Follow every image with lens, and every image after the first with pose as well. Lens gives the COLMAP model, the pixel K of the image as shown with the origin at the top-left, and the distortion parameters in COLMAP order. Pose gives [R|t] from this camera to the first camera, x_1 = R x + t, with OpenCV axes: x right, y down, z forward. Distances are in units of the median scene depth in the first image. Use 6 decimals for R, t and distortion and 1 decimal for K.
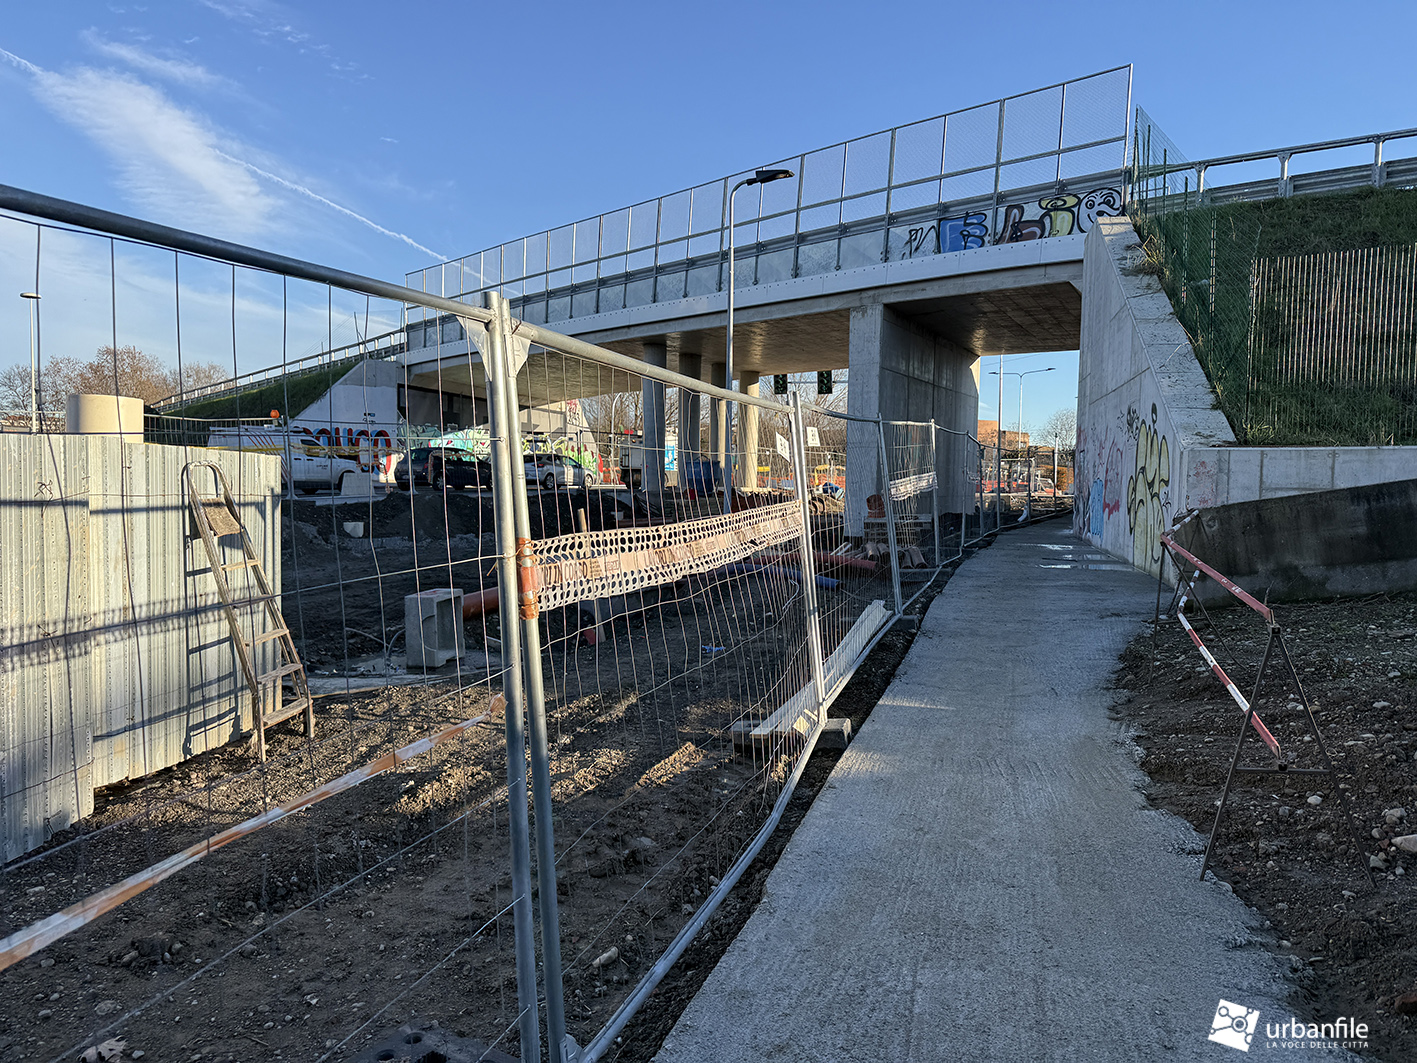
lens RADIAL K [[1001.0, 0, 708.5], [0, 1001.0, 531.5], [0, 0, 1]] dist [0.072389, -0.068052]
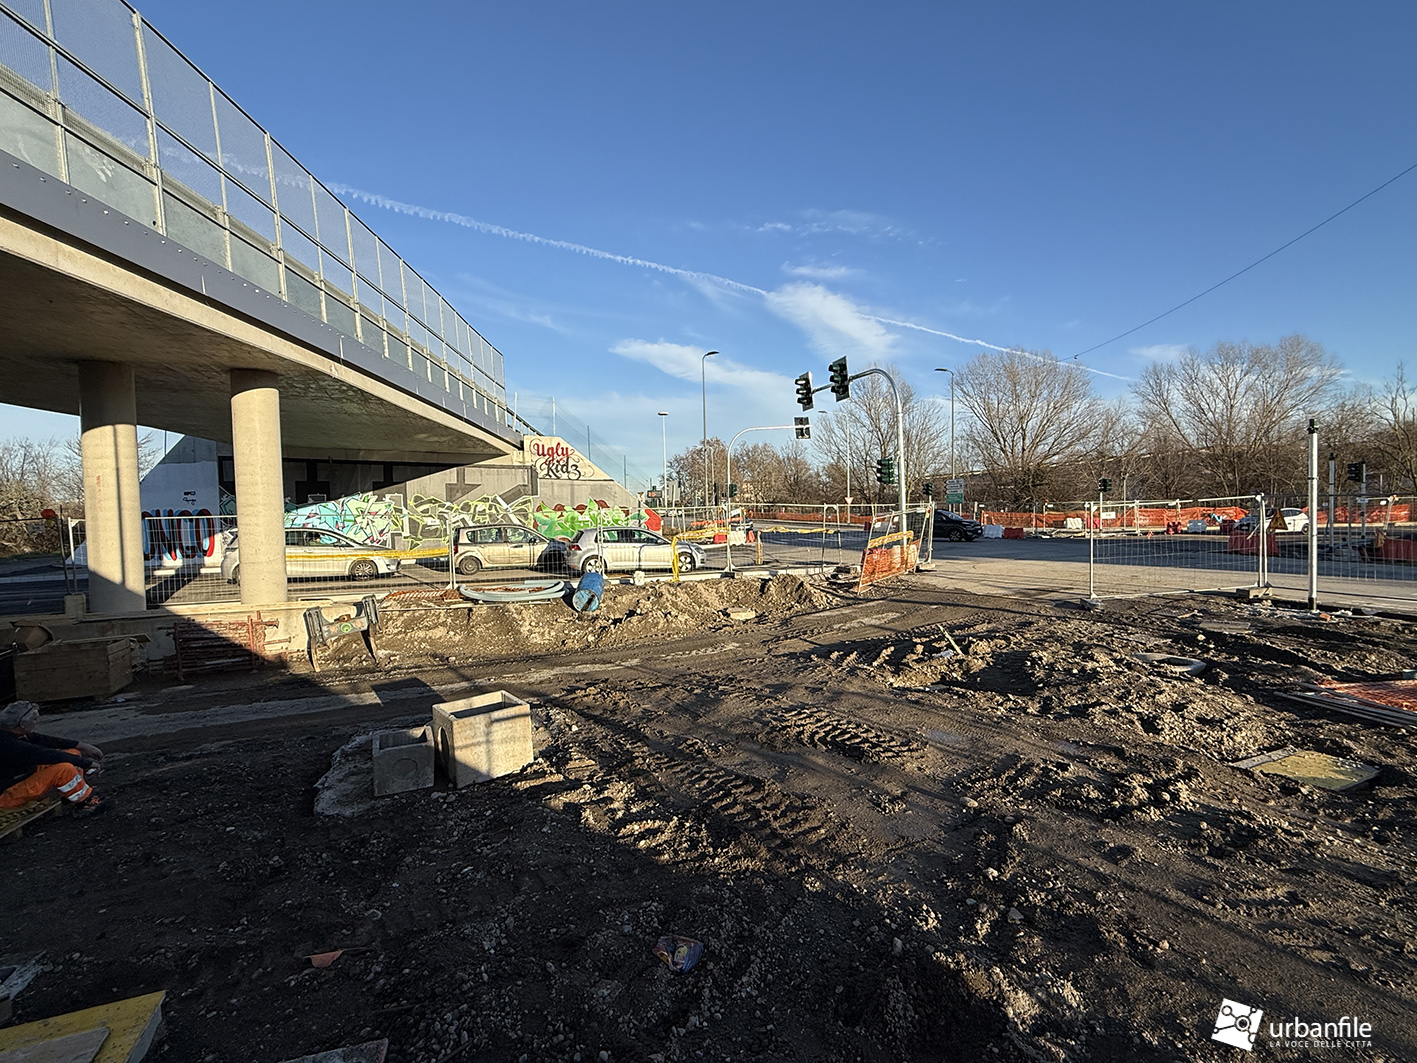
lens RADIAL K [[643.0, 0, 708.5], [0, 643.0, 531.5], [0, 0, 1]] dist [0.002286, 0.000145]
pose [[0.769419, -0.014595, -0.638577, 0.620771], [0.010057, 0.999892, -0.010735, -0.107401], [0.638665, 0.001838, 0.769483, 1.304042]]
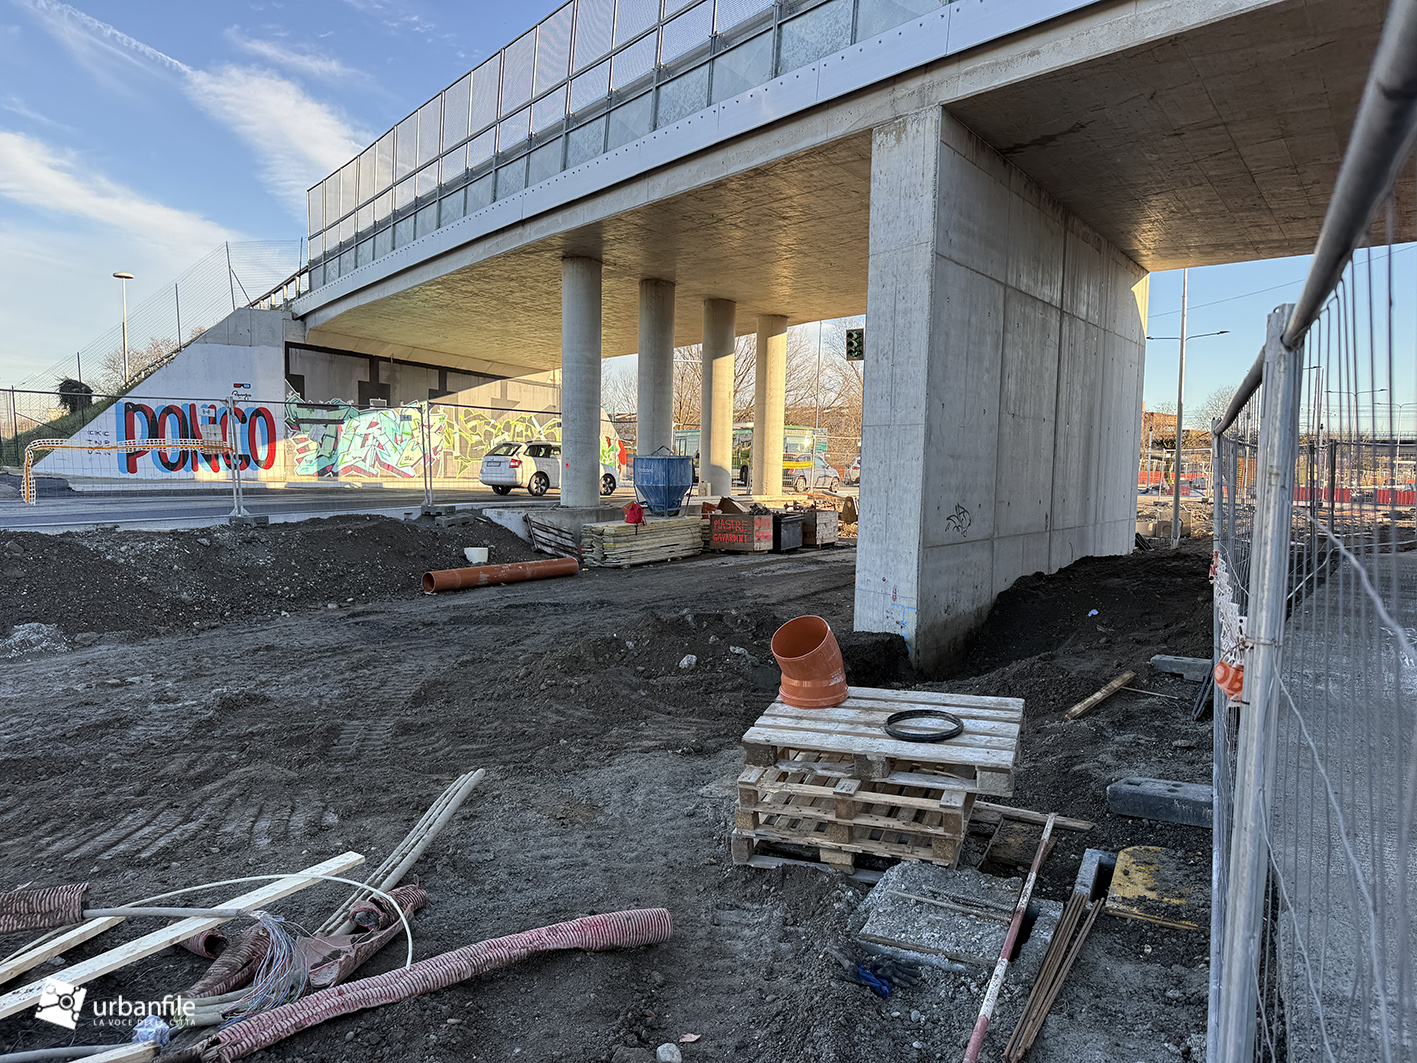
lens RADIAL K [[996.0, 0, 708.5], [0, 996.0, 531.5], [0, 0, 1]] dist [0.114819, -0.144635]
pose [[0.993354, 0.011614, -0.114508, 0.113405], [-0.009502, 0.999775, 0.018973, -0.045089], [0.114702, -0.017759, 0.993241, 0.499466]]
